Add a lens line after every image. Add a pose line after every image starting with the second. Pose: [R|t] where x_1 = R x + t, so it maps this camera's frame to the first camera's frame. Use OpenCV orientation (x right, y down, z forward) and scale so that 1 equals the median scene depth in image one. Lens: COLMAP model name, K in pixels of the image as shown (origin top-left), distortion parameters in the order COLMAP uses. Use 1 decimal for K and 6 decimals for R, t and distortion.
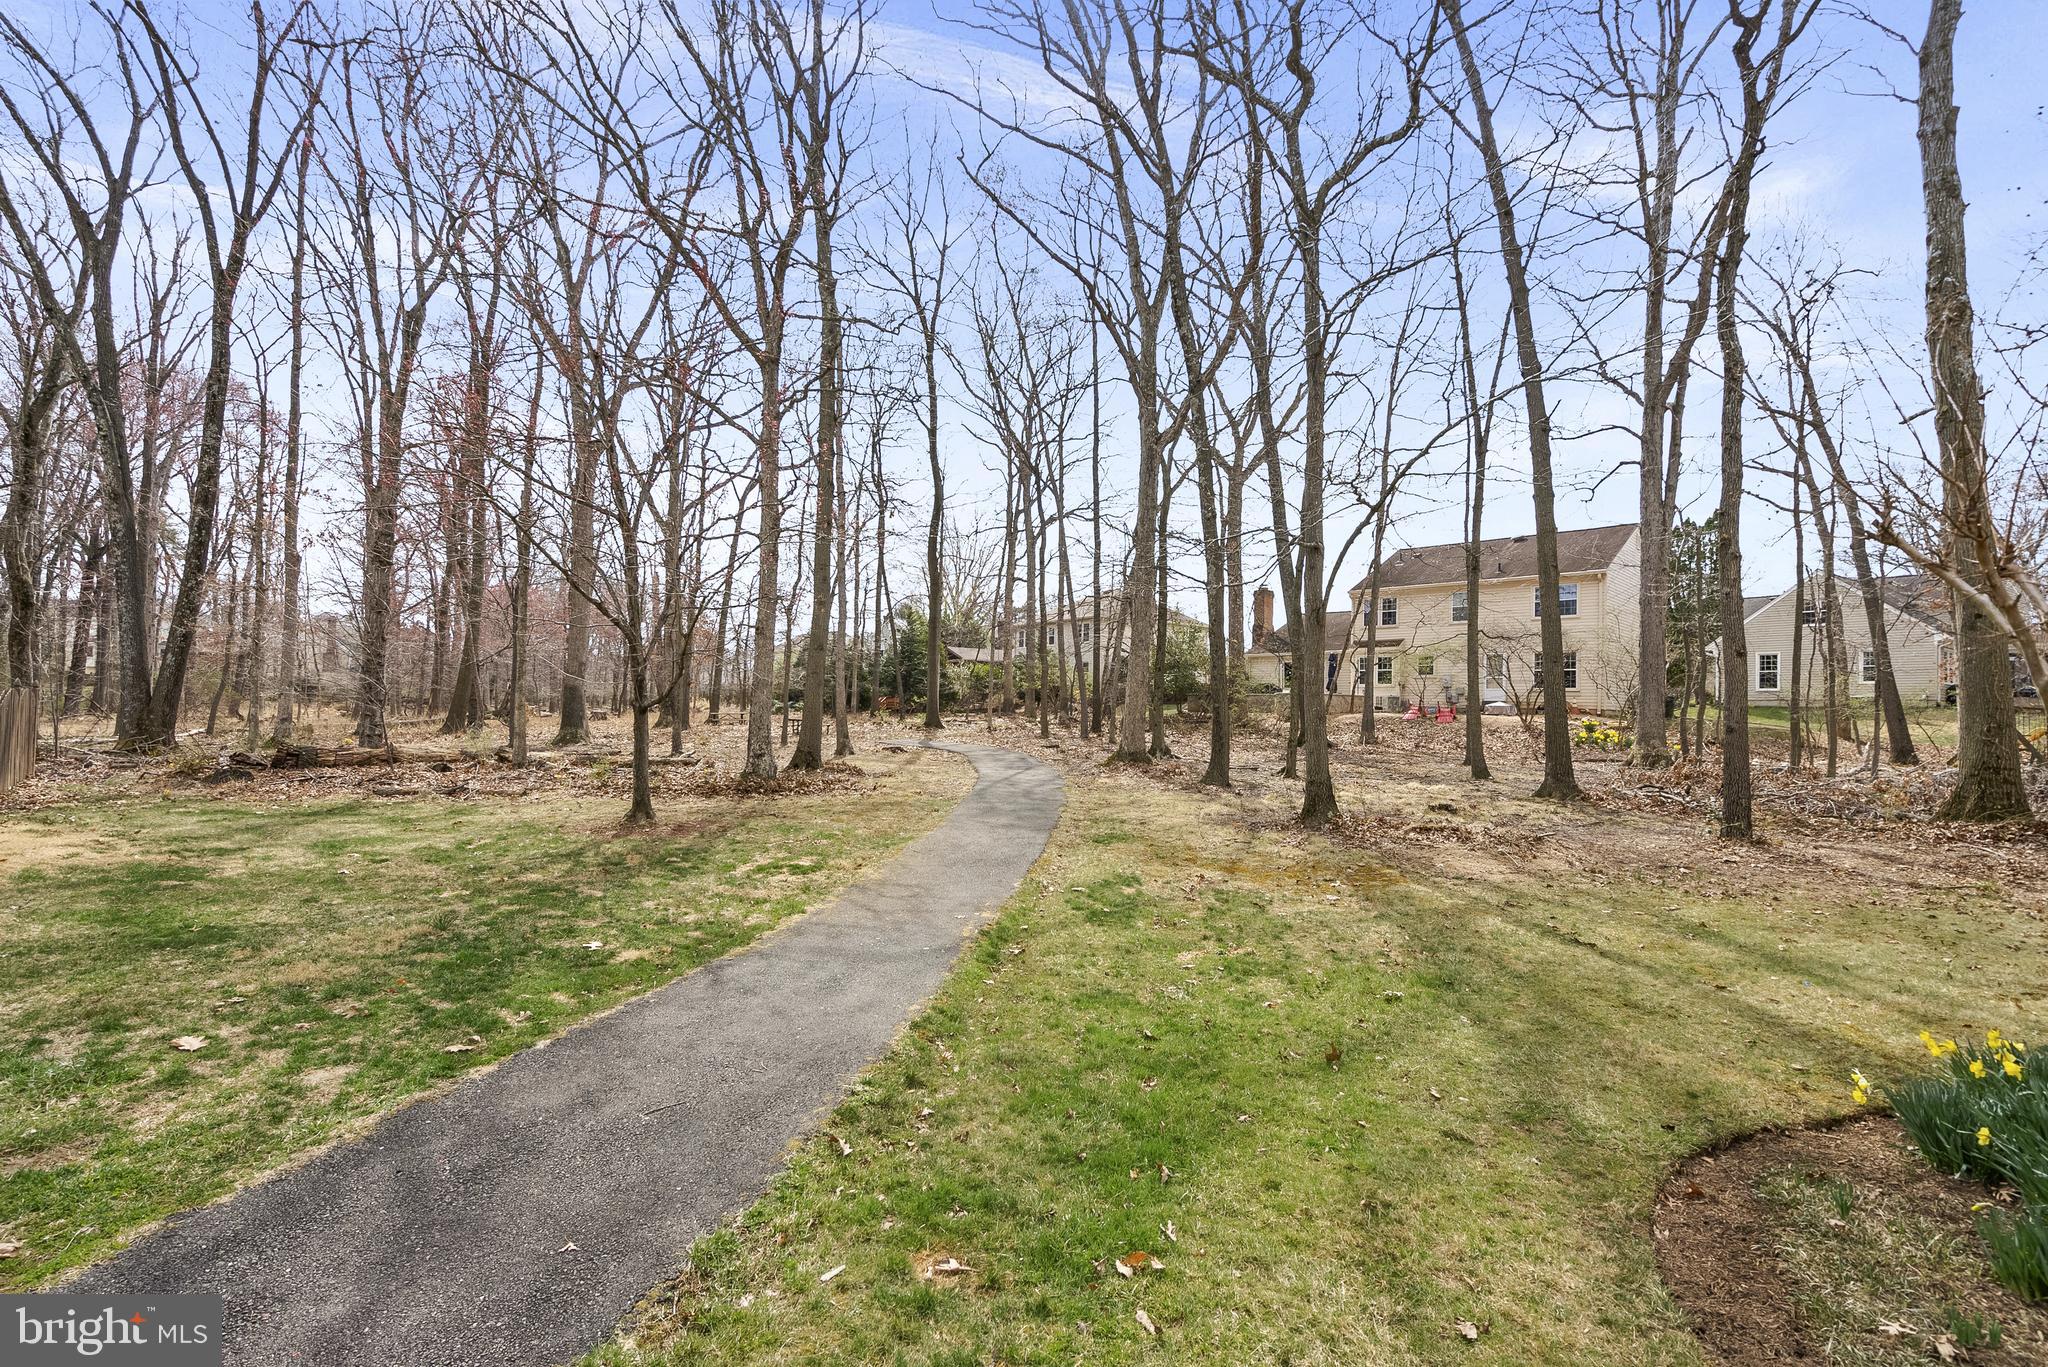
lens RADIAL K [[926.2, 0, 1022.4], [0, 926.2, 703.5], [0, 0, 1]] dist [-0.000018, 0.000143]
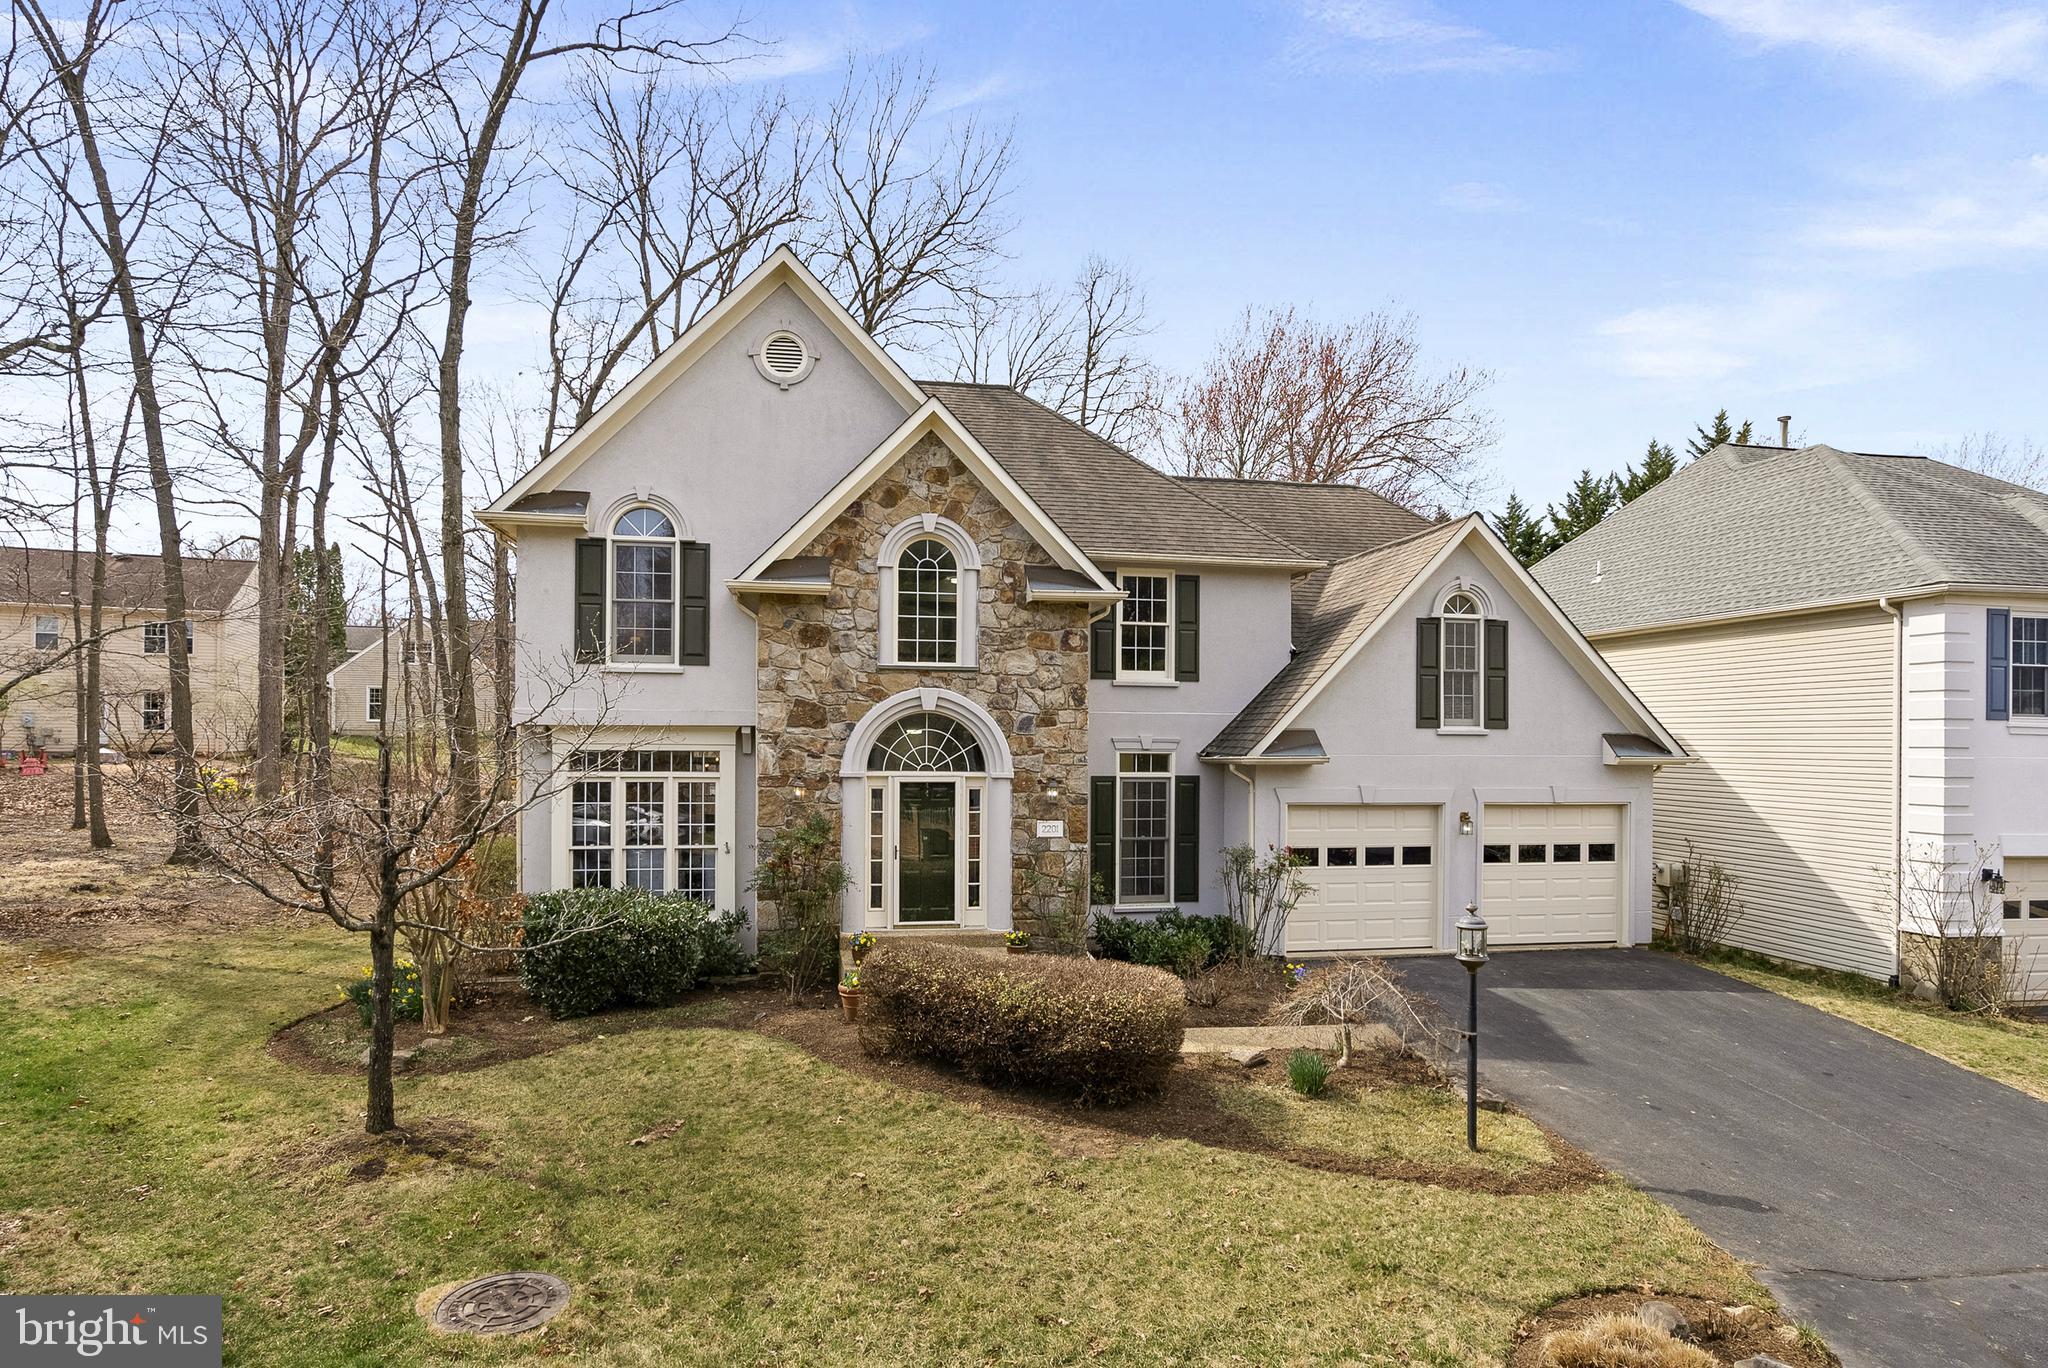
lens RADIAL K [[1116.1, 0, 1018.6], [0, 1116.1, 701.0], [0, 0, 1]] dist [-0.001887, -0.000534]
pose [[0.375956, -0.002972, 0.926633, -0.165881], [-0.013372, 0.999873, 0.008632, -0.061377], [-0.926541, -0.015636, 0.375869, -0.251733]]
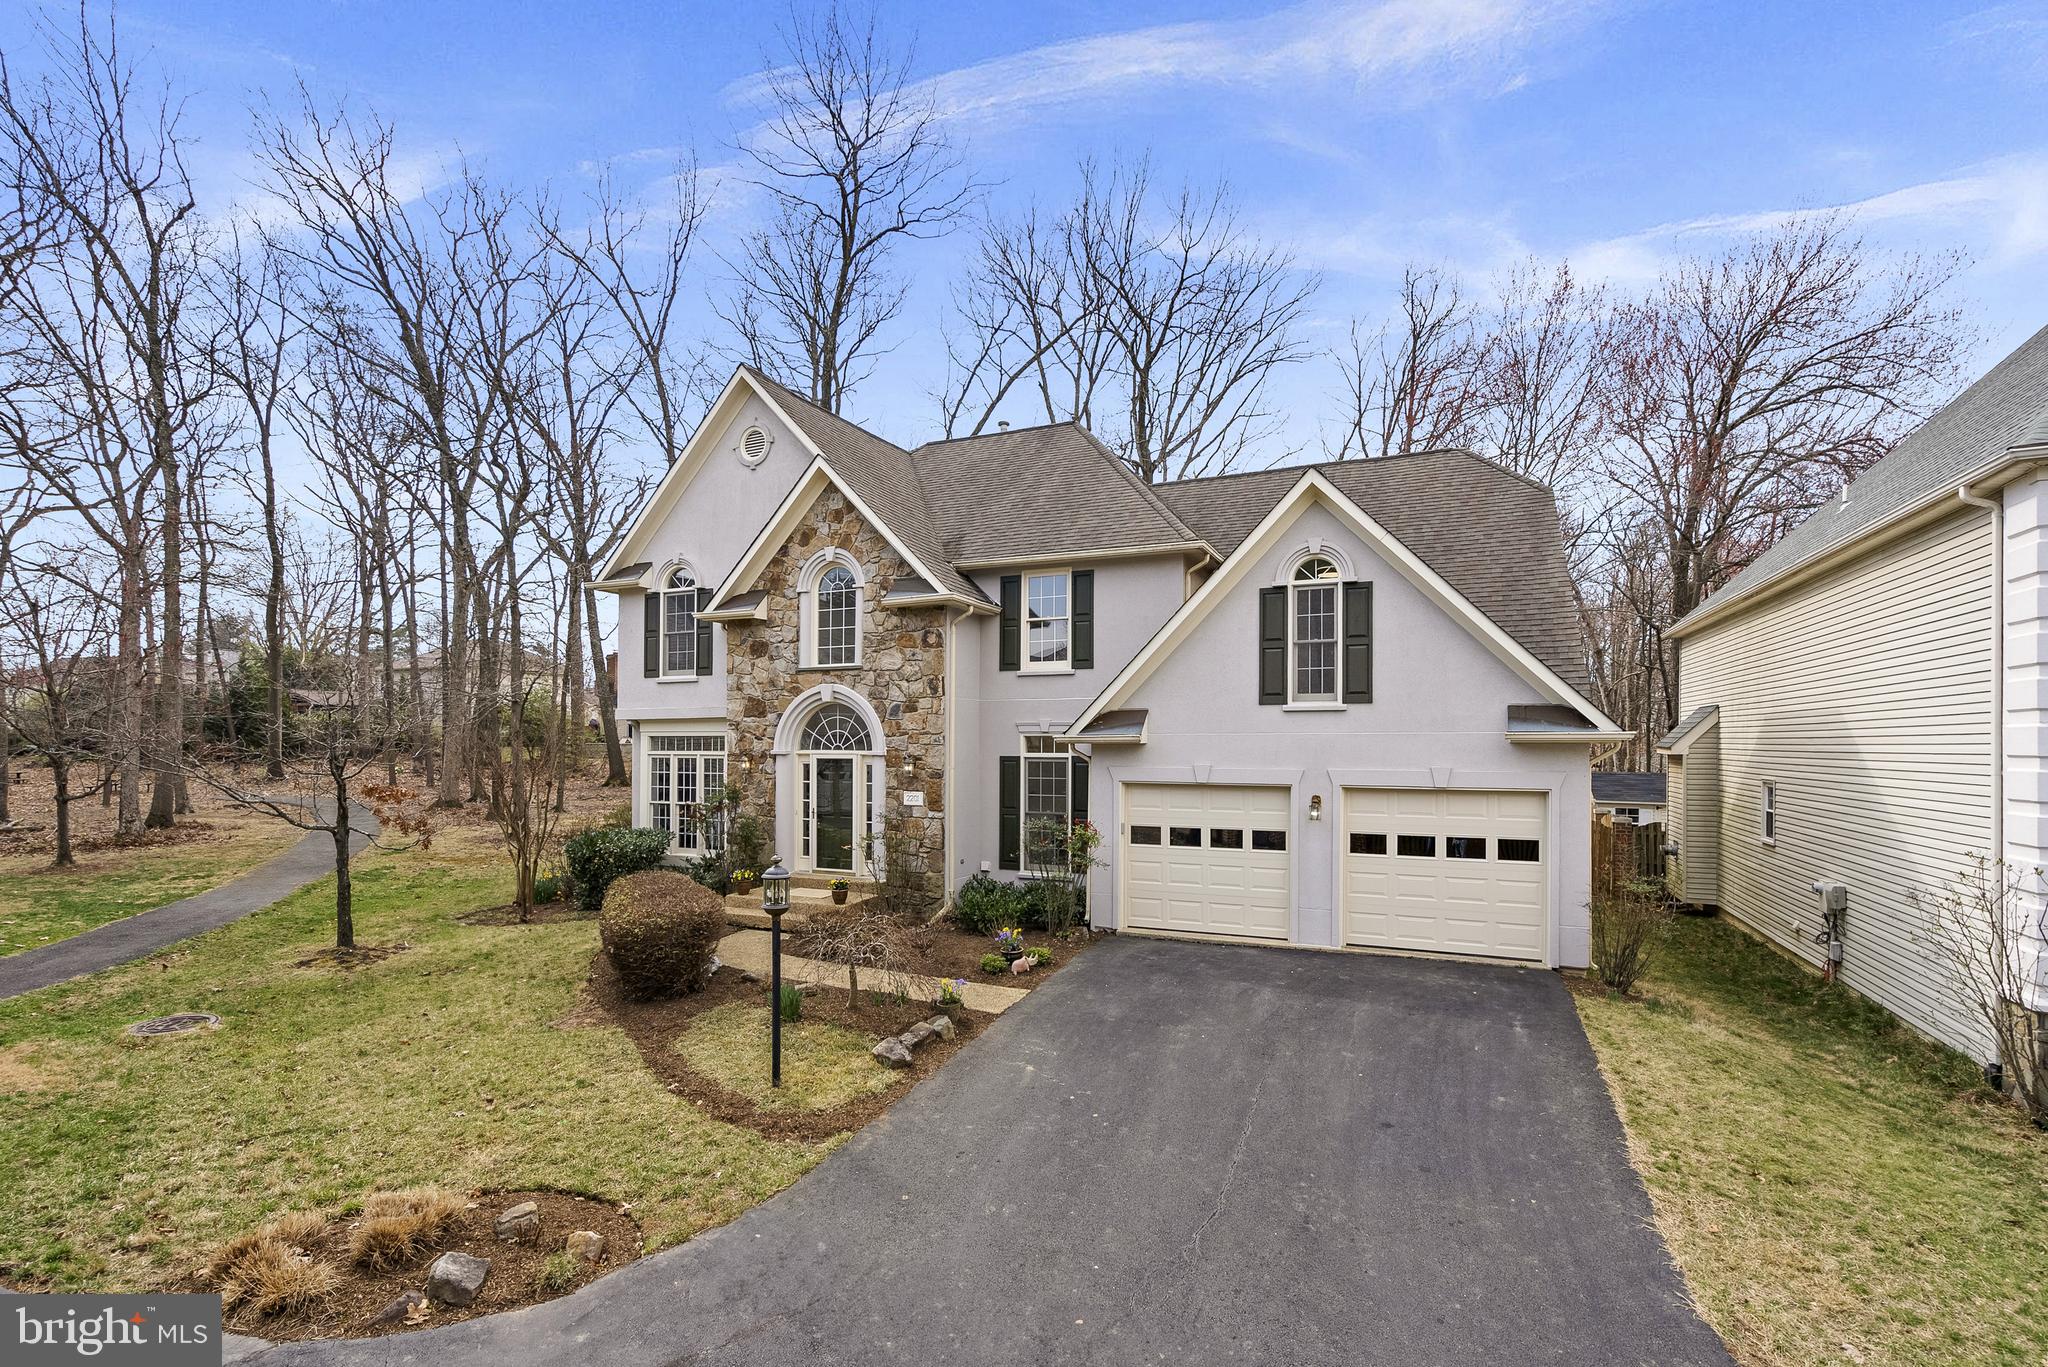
lens RADIAL K [[956.6, 0, 1016.8], [0, 956.6, 706.6], [0, 0, 1]] dist [0.000486, 0.000984]
pose [[0.844570, -0.016747, 0.535184, 0.045574], [0.019779, 0.999804, 0.000071, -0.049513], [-0.535080, 0.010525, 0.844736, -0.499496]]
